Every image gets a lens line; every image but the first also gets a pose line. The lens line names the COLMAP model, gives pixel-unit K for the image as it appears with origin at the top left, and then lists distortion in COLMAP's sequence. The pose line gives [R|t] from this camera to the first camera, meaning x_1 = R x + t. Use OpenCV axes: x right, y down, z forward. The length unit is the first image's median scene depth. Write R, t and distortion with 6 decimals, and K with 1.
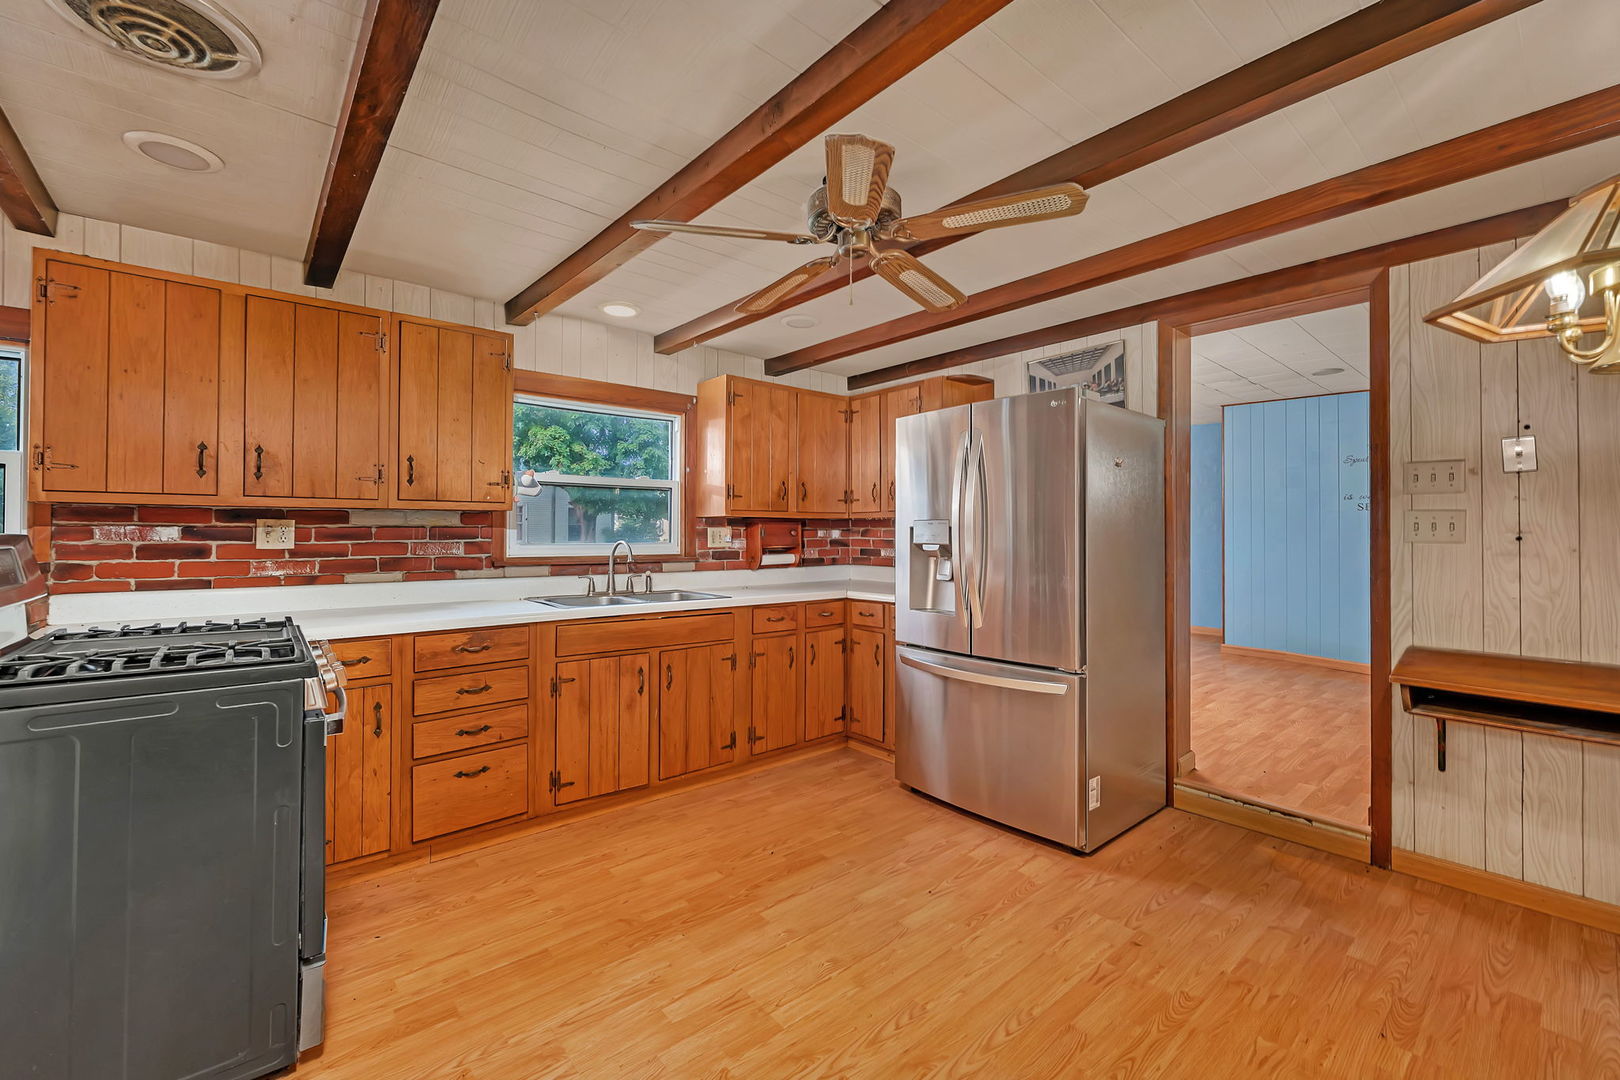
lens RADIAL K [[669.5, 0, 798.2], [0, 669.5, 528.0], [0, 0, 1]] dist [-0.003389, -0.000088]
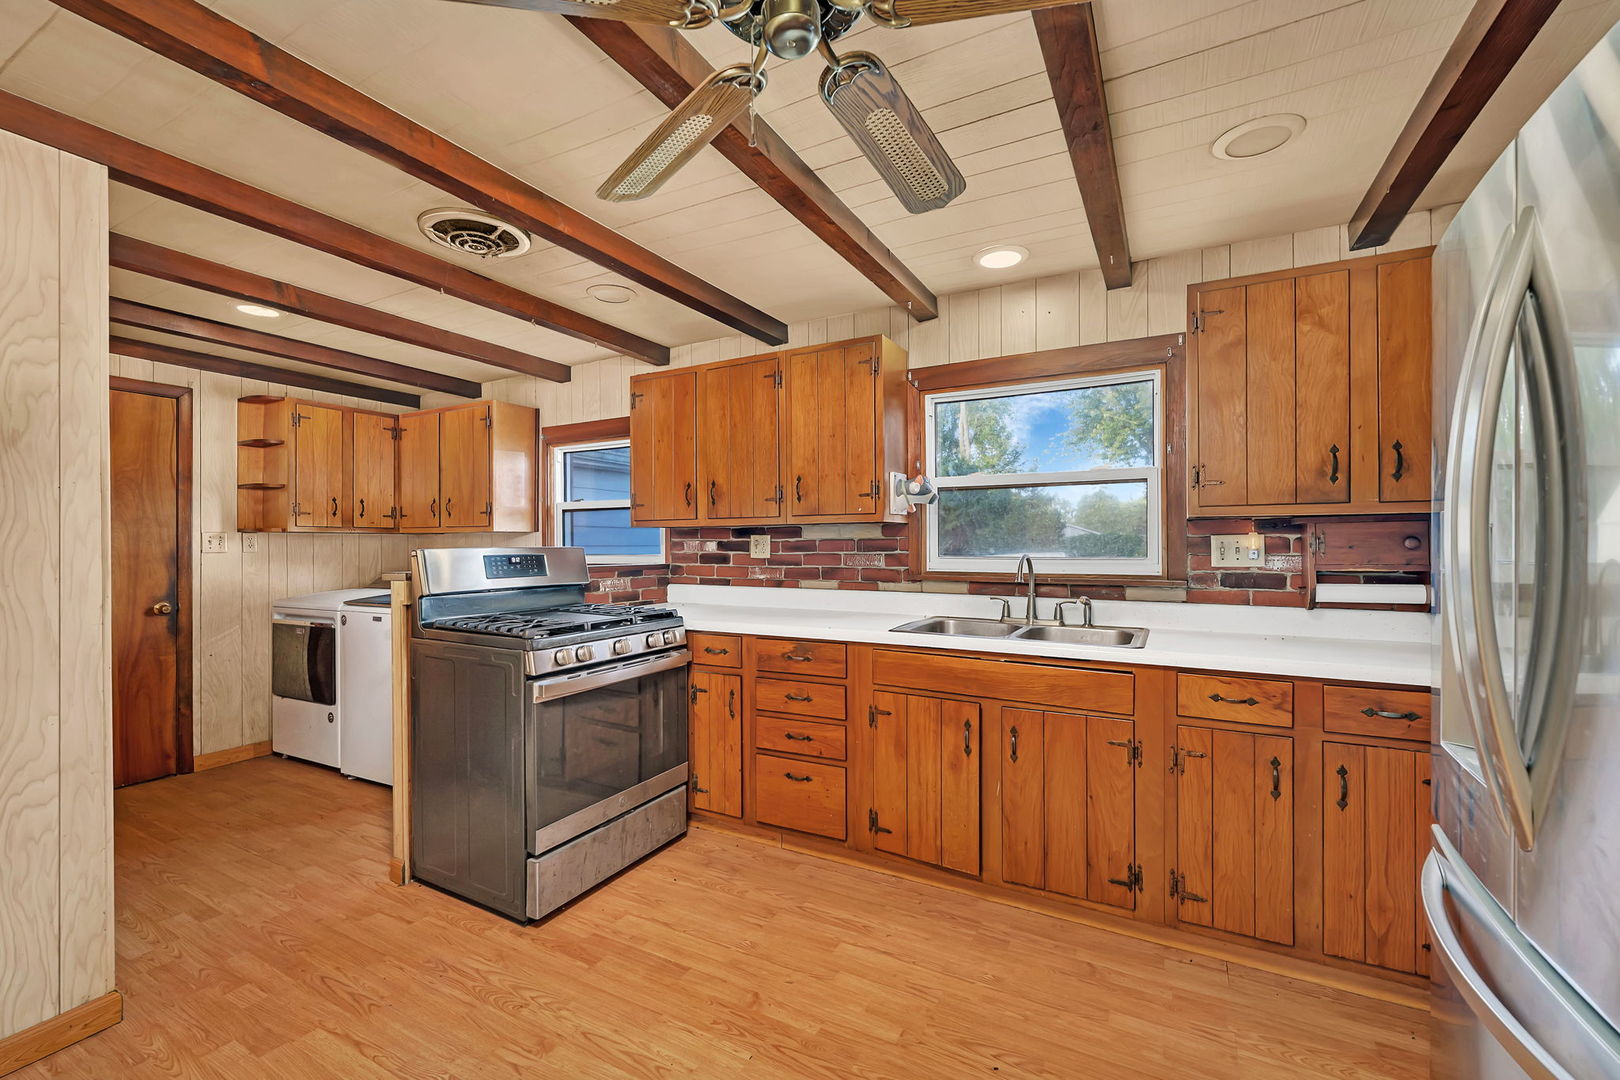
lens RADIAL K [[669.5, 0, 806.4], [0, 669.5, 547.6], [0, 0, 1]] dist [-0.003389, -0.000088]
pose [[0.368468, 0.001318, -0.929640, 0.425080], [0.009885, 0.999937, 0.005335, 0.005033], [0.929588, -0.011156, 0.368431, 0.569508]]
